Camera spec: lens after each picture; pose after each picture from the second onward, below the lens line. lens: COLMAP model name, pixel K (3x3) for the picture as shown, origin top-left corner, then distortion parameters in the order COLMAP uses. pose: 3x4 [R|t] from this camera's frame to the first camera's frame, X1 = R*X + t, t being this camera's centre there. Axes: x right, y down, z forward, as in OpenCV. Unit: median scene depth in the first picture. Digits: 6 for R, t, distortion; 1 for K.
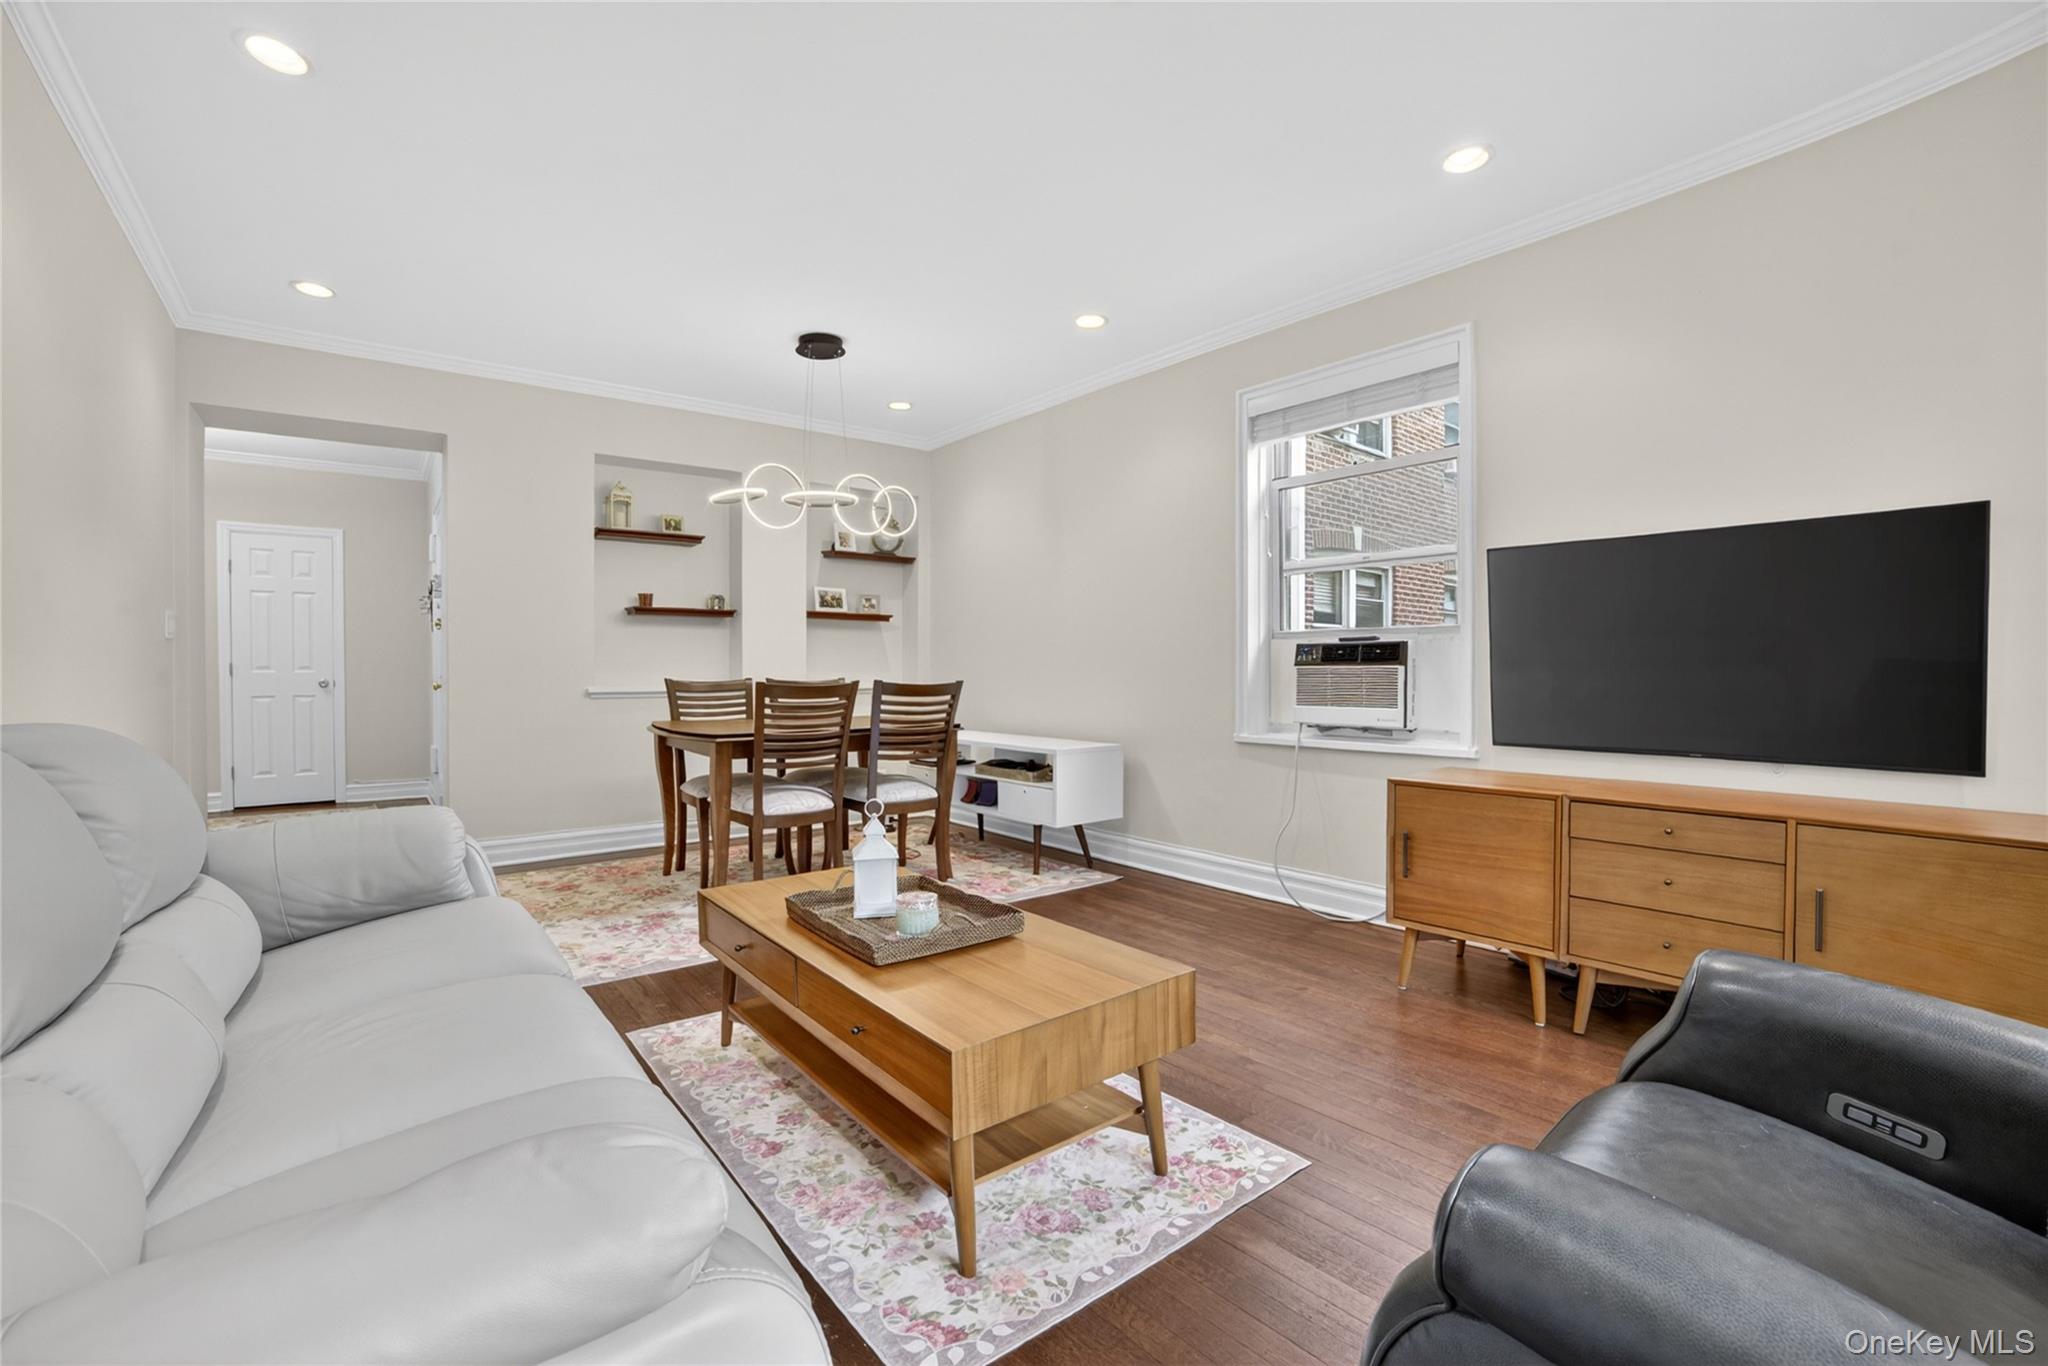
lens RADIAL K [[877.3, 0, 1025.9], [0, 877.3, 695.2], [0, 0, 1]] dist [-0.085882, 0.031535]
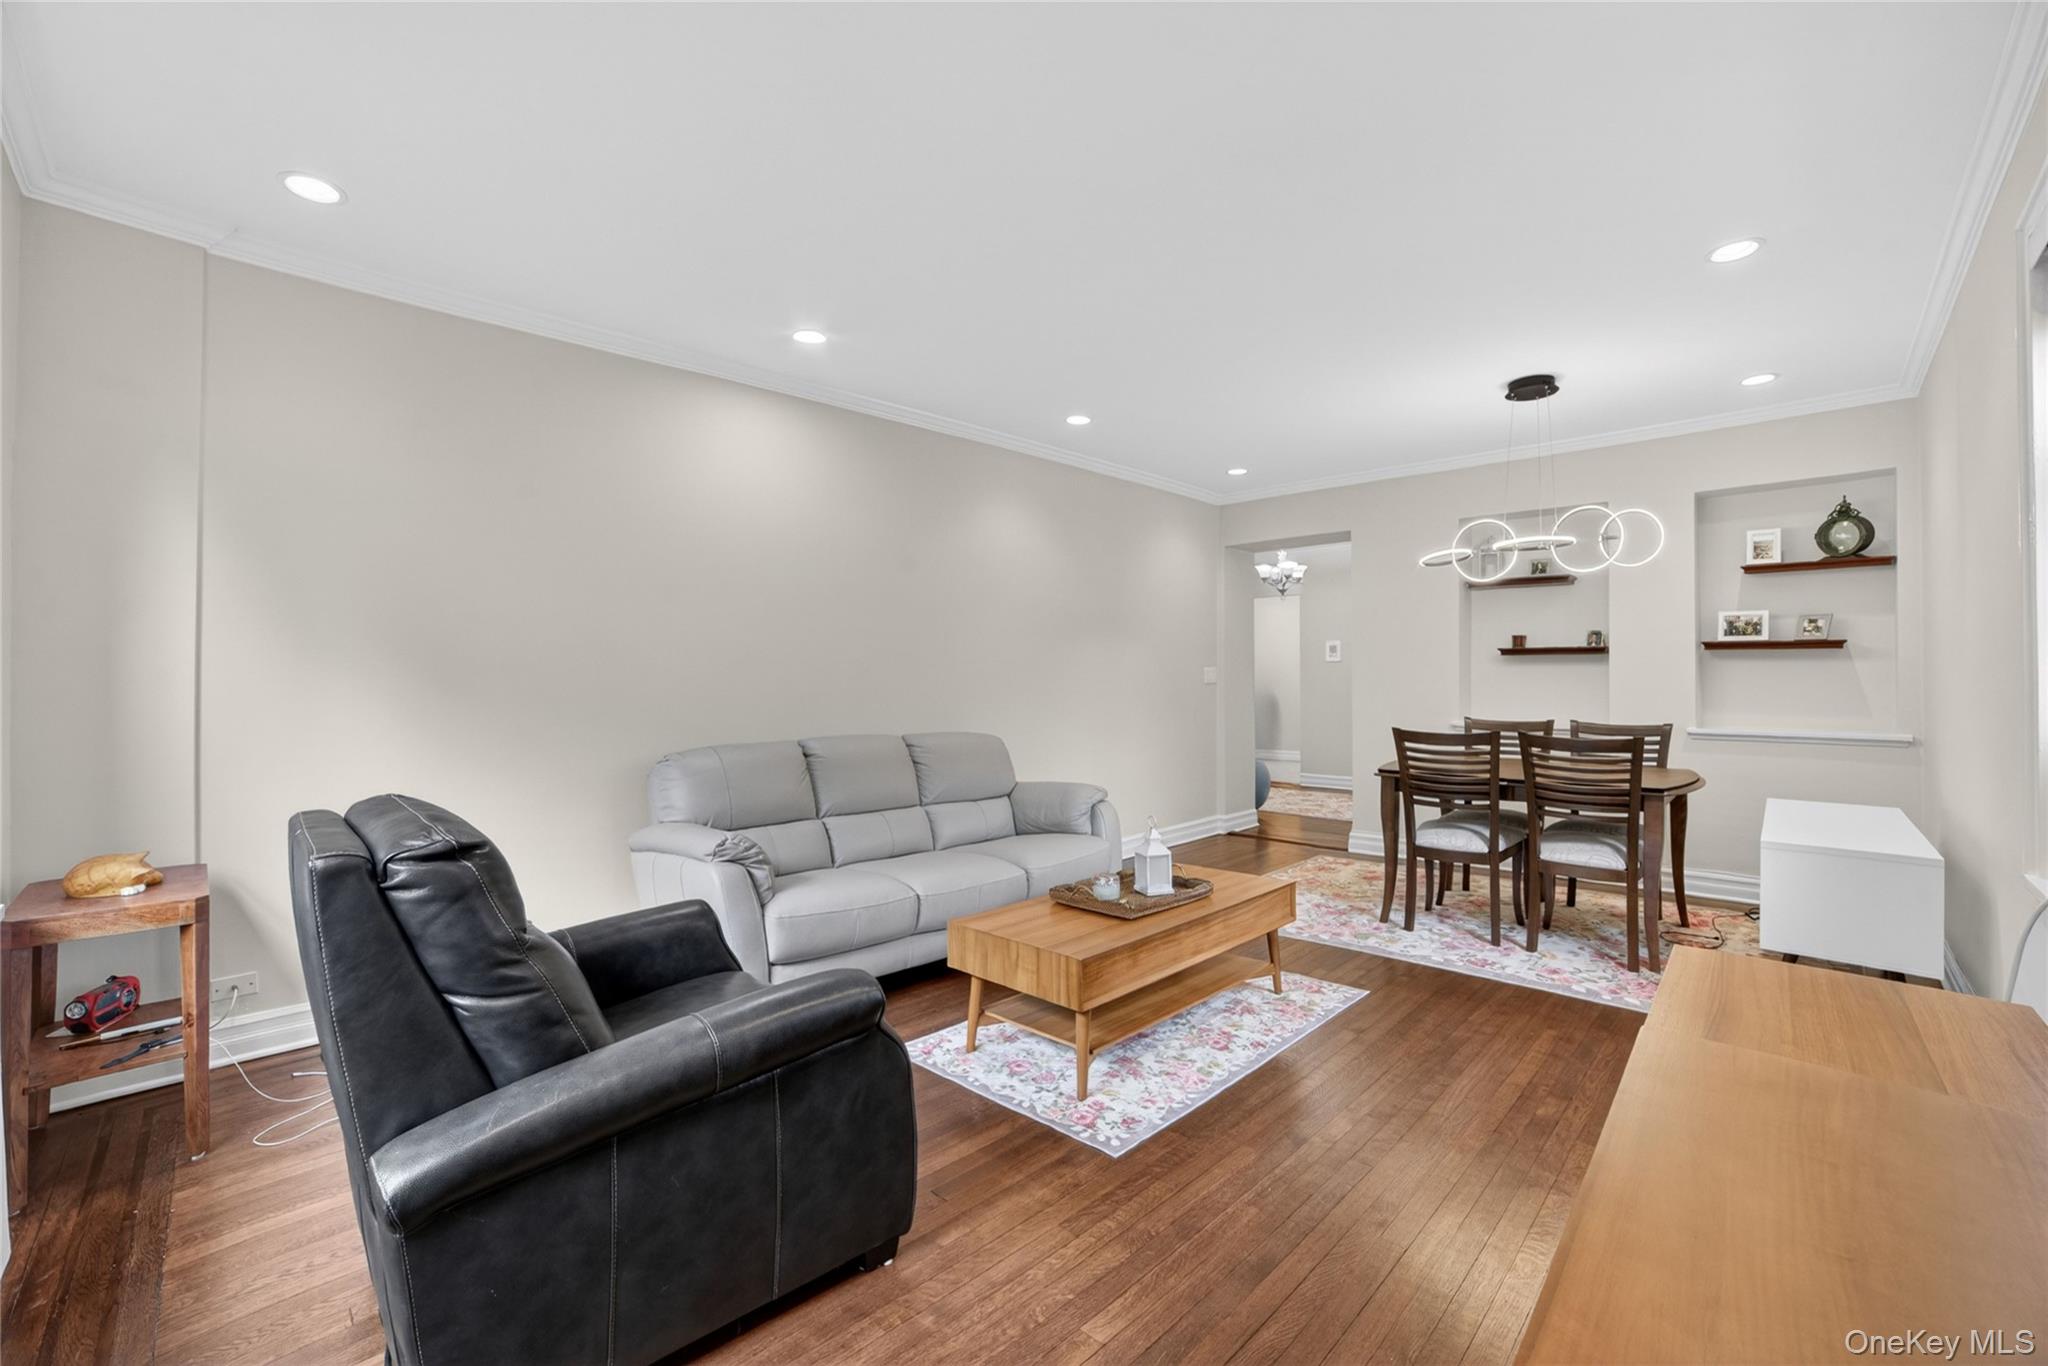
lens RADIAL K [[867.3, 0, 1024.0], [0, 867.3, 683.0], [0, 0, 1]] dist [-0.001300, -0.000129]
pose [[0.129096, 0.008195, -0.991598, 0.554418], [-0.019850, 0.999787, 0.005679, -0.051436], [0.991433, 0.018950, 0.129232, 0.245347]]
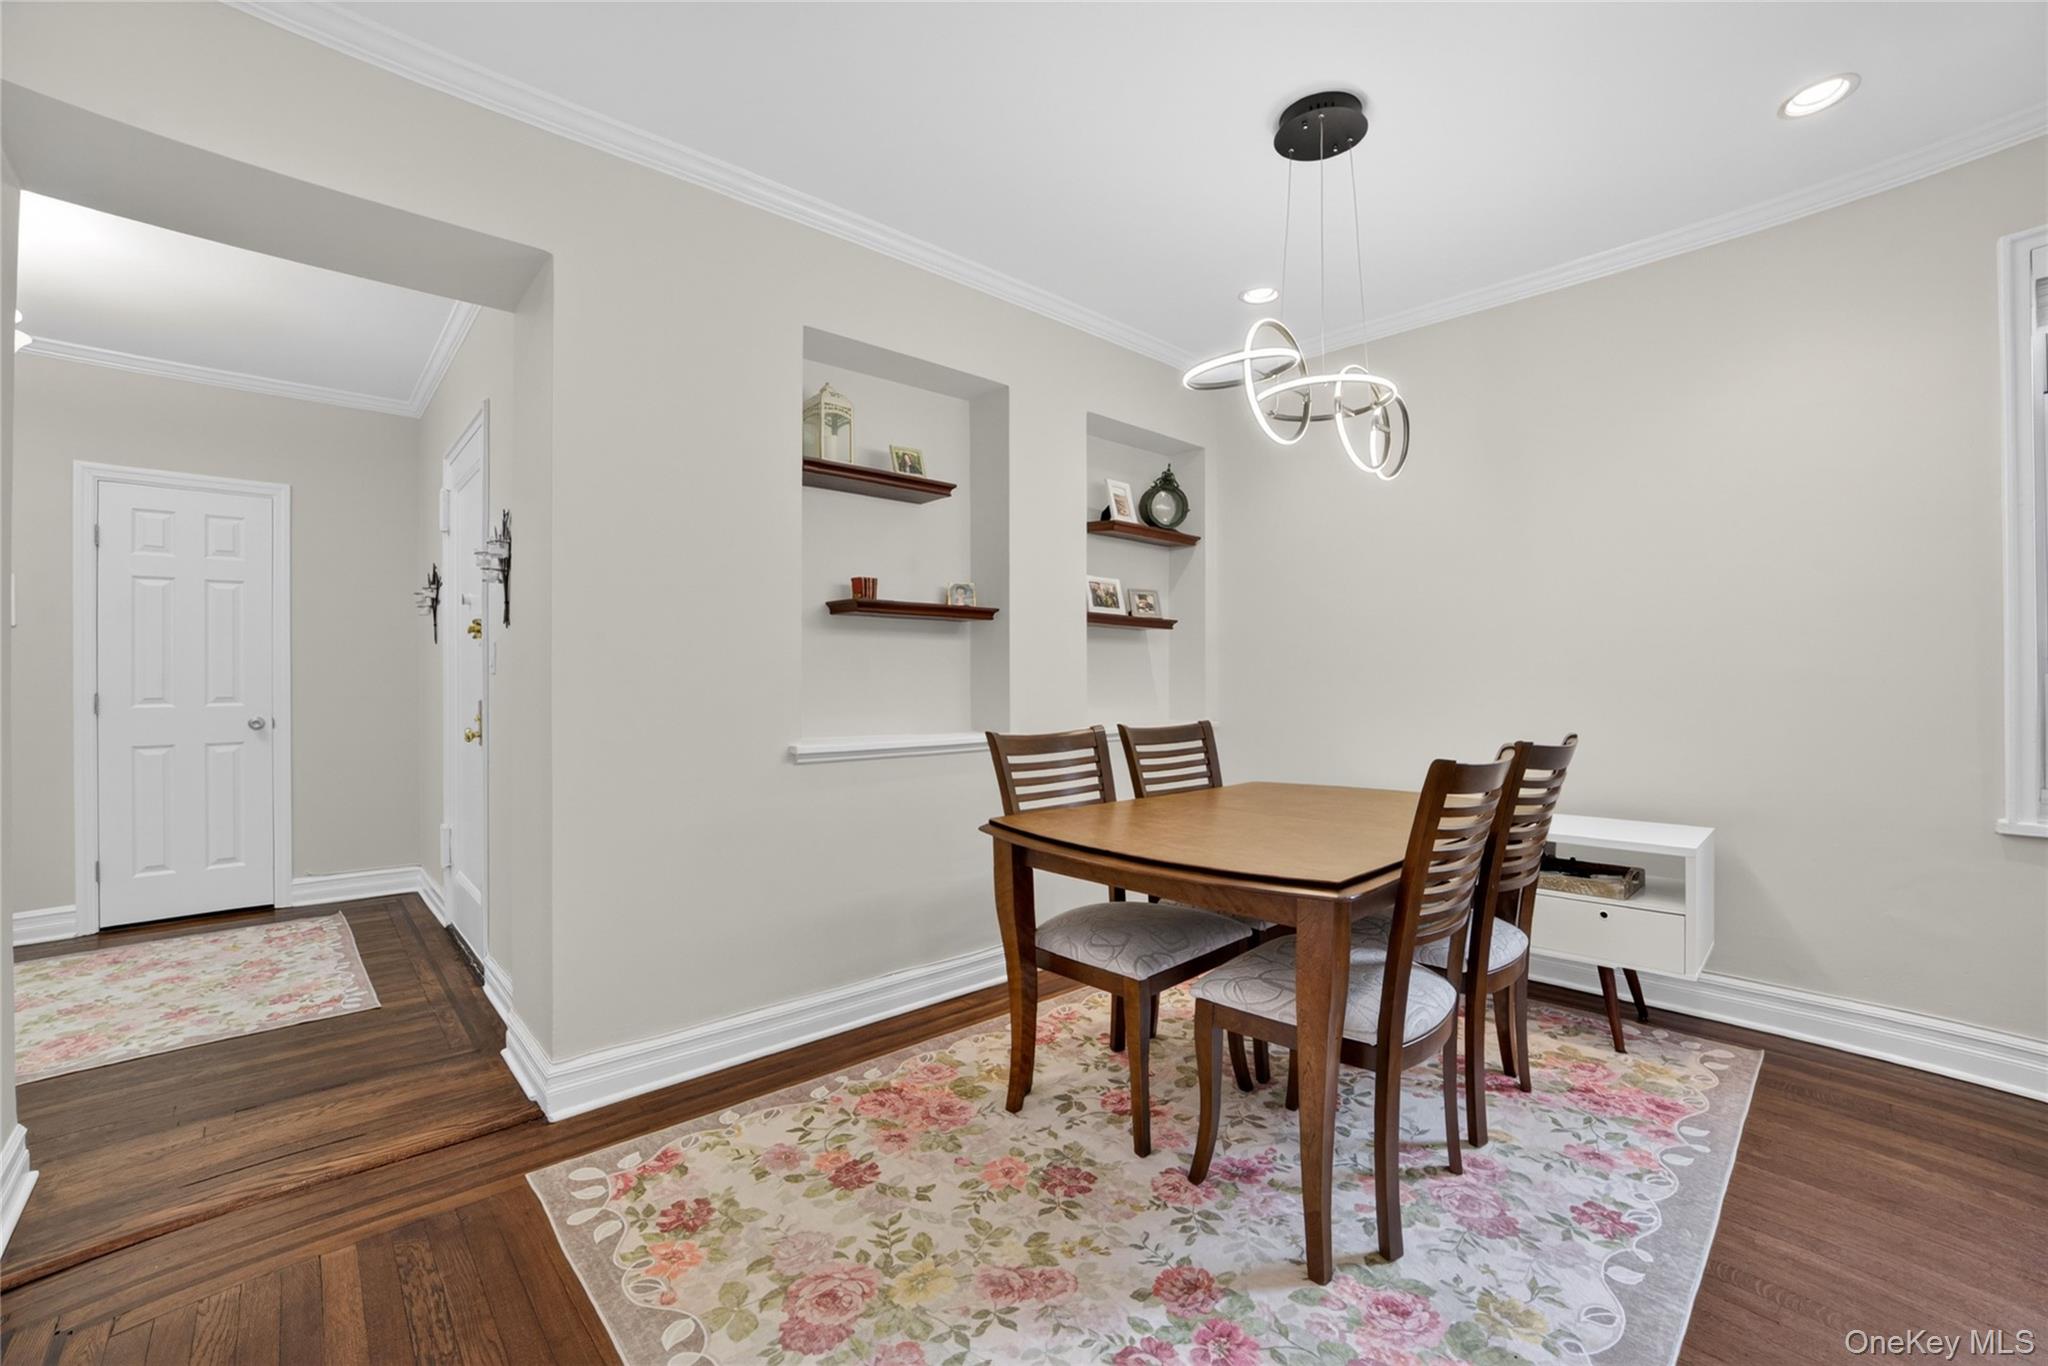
lens RADIAL K [[846.0, 0, 980.1], [0, 846.0, 687.4], [0, 0, 1]] dist [-0.113868, 0.044723]
pose [[0.996604, -0.002430, 0.082312, -0.407387], [0.004243, 0.999752, -0.021861, -0.030512], [-0.082238, 0.022136, 0.996367, 0.425380]]
